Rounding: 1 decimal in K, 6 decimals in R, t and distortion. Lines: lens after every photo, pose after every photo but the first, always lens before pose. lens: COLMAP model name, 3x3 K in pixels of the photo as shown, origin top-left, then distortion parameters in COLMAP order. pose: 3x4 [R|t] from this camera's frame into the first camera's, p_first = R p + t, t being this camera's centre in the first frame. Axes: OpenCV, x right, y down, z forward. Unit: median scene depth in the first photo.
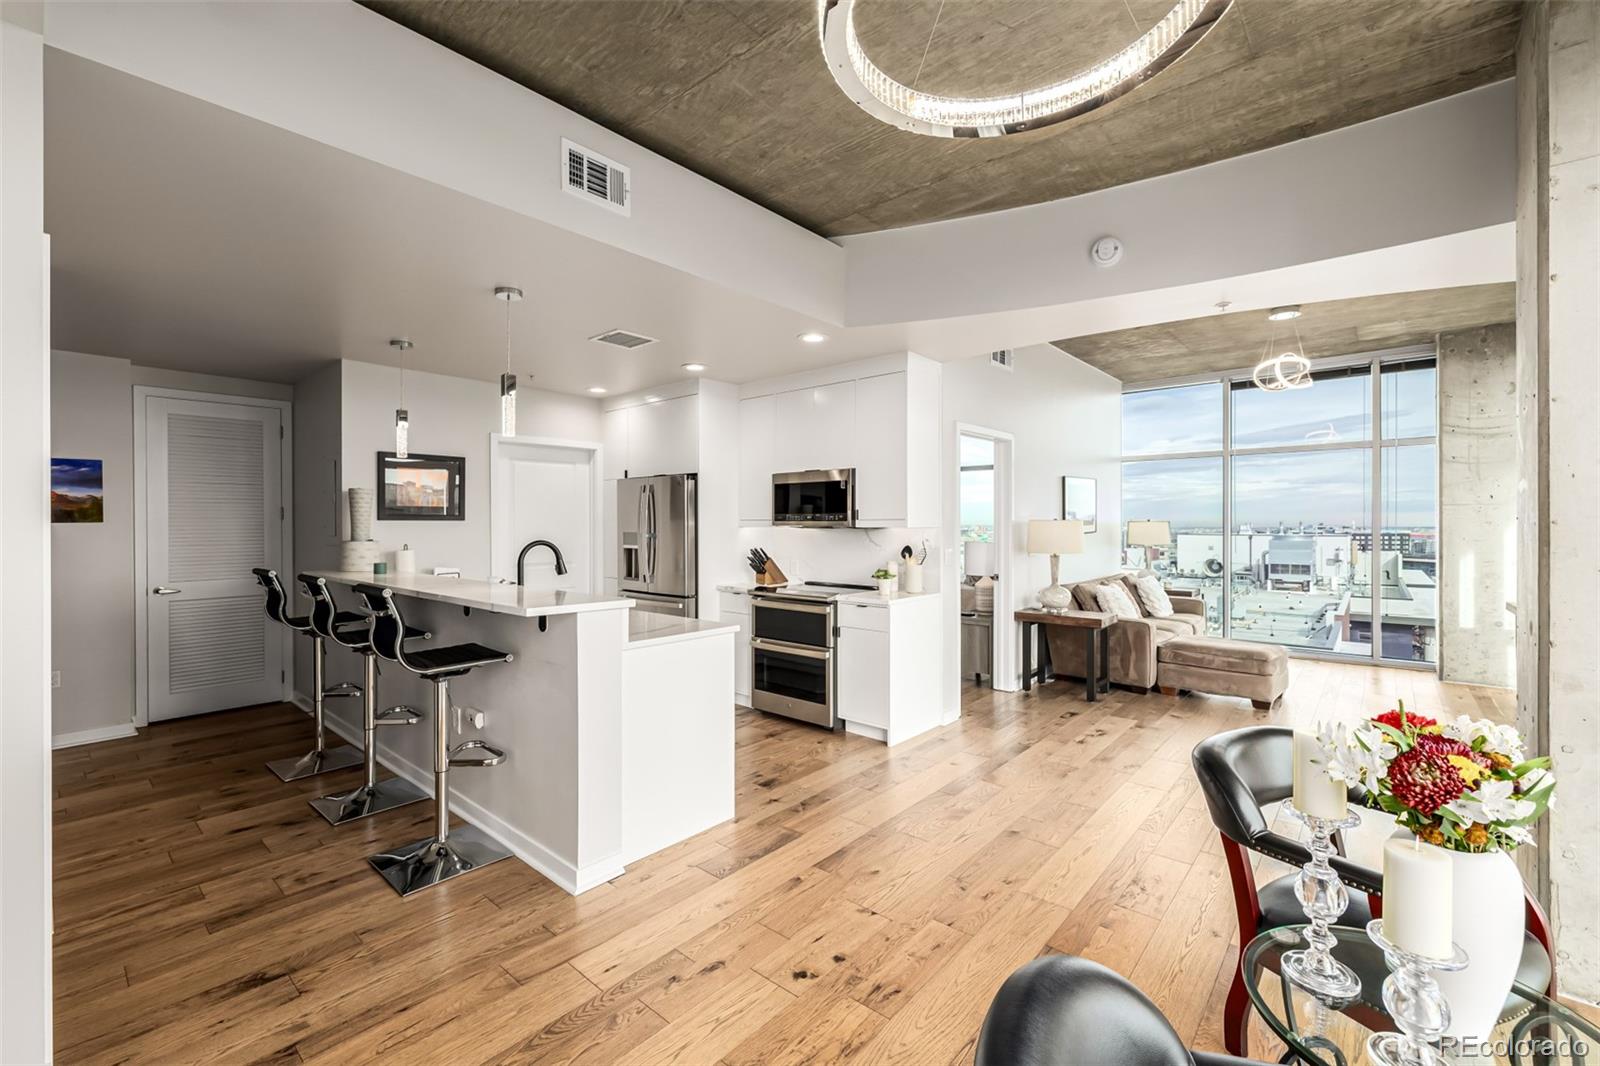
lens RADIAL K [[666.1, 0, 809.8], [0, 666.1, 527.1], [0, 0, 1]] dist [-0.006902, 0.001526]
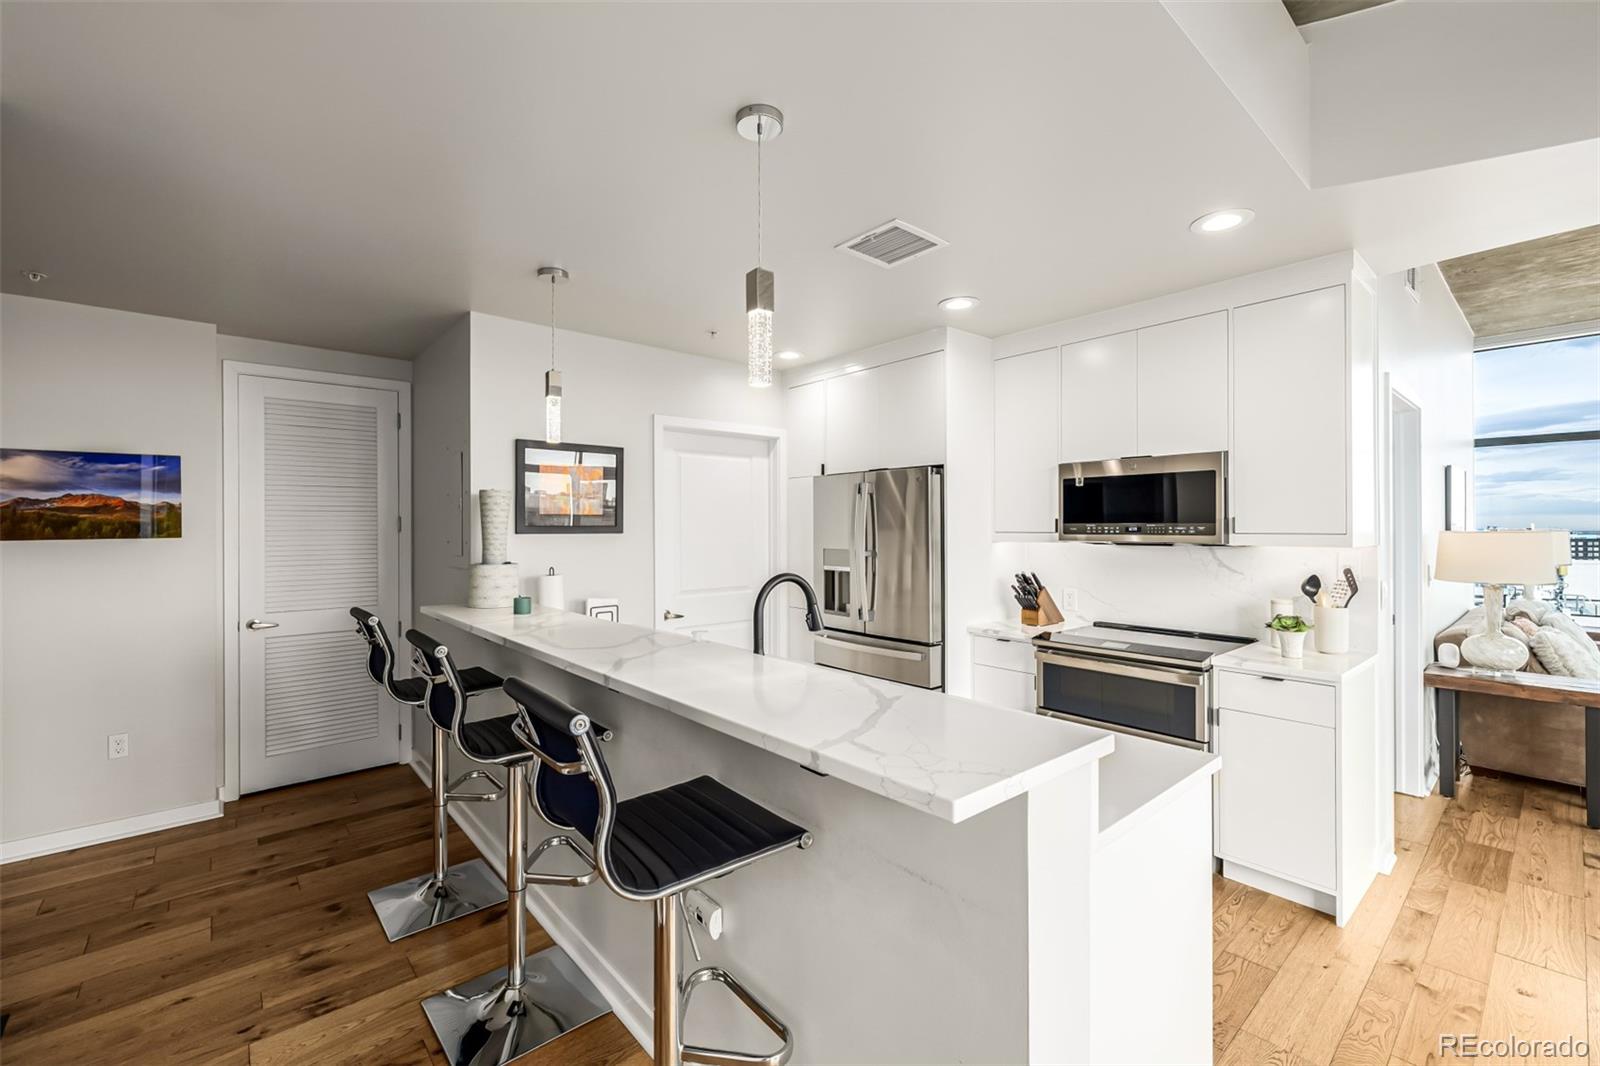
lens RADIAL K [[666.1, 0, 804.6], [0, 666.1, 528.4], [0, 0, 1]] dist [-0.006902, 0.001526]
pose [[0.989978, -0.001286, -0.141214, -0.228178], [0.000611, 0.999988, -0.004829, -0.012320], [0.141218, 0.004694, 0.989967, 0.315377]]
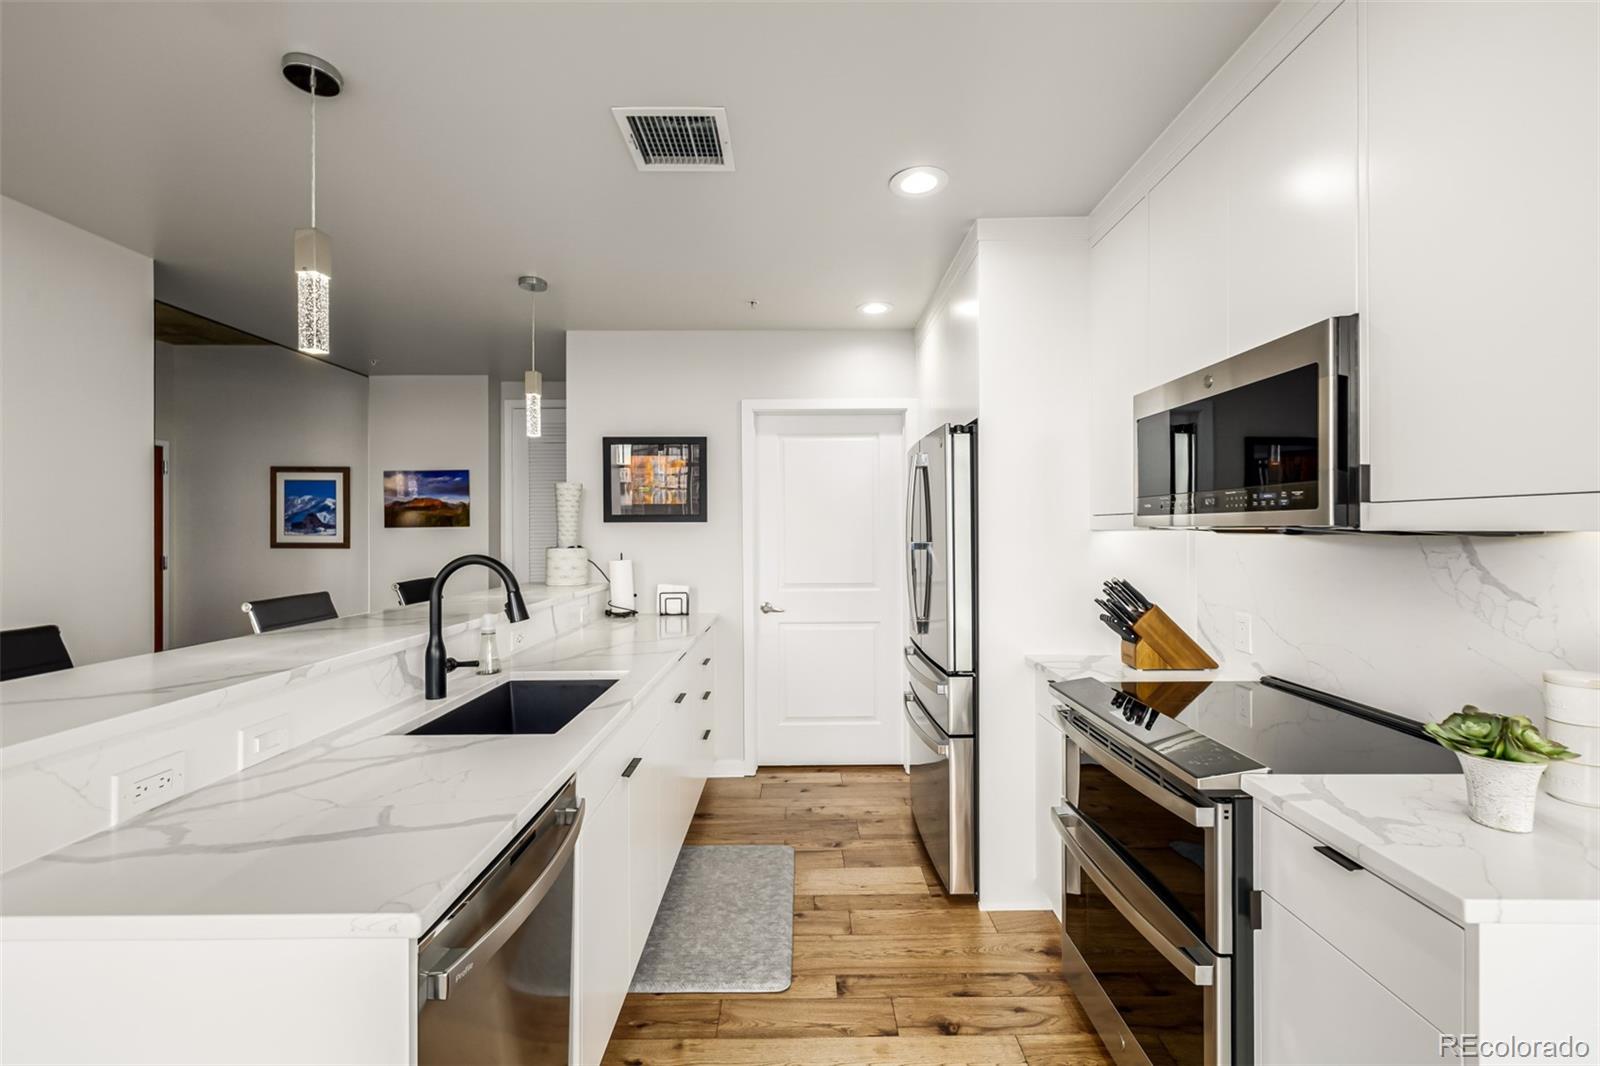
lens RADIAL K [[666.1, 0, 808.9], [0, 666.1, 528.9], [0, 0, 1]] dist [-0.006902, 0.001526]
pose [[0.662317, -0.002667, -0.749219, 0.117894], [-0.000679, 0.999991, -0.004159, 0.000942], [0.749223, 0.003263, 0.662310, 0.627632]]
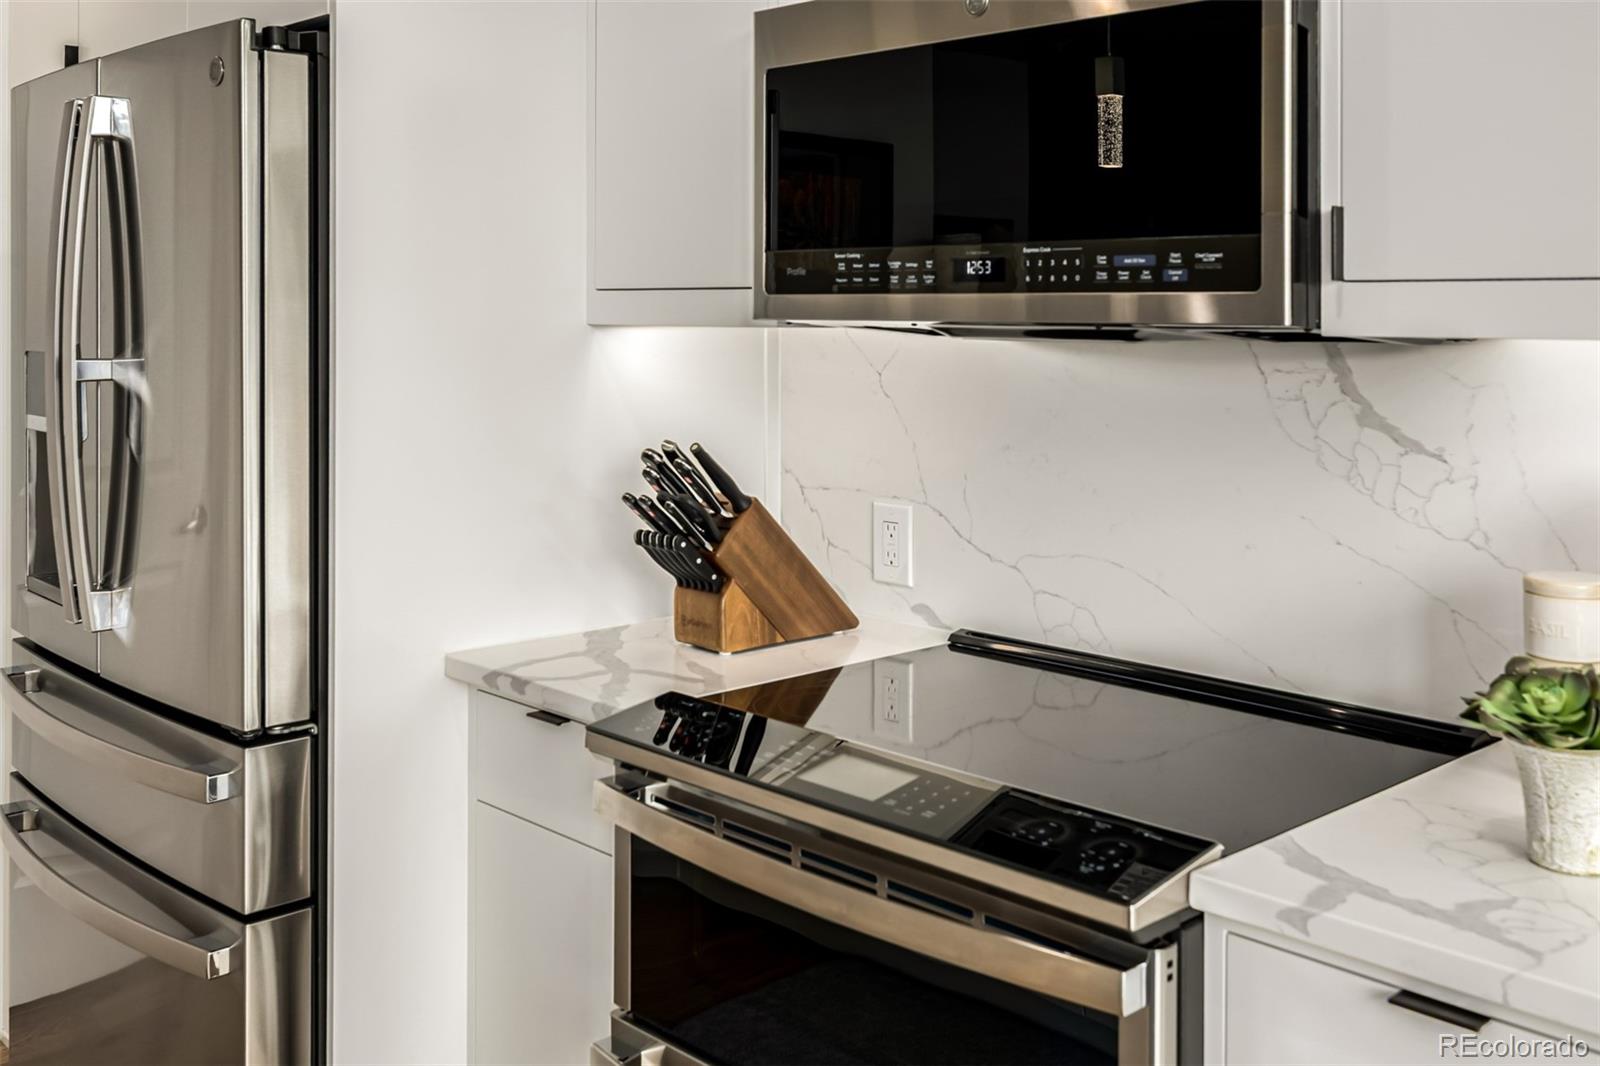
lens RADIAL K [[1574.3, 0, 808.9], [0, 1574.3, 309.7], [0, 0, 1]] dist [-0.001997, 0.000000]
pose [[0.996012, 0.003202, -0.089164, -0.007739], [-0.003872, 0.999966, -0.007342, -0.002099], [0.089137, 0.007658, 0.995990, 0.641138]]
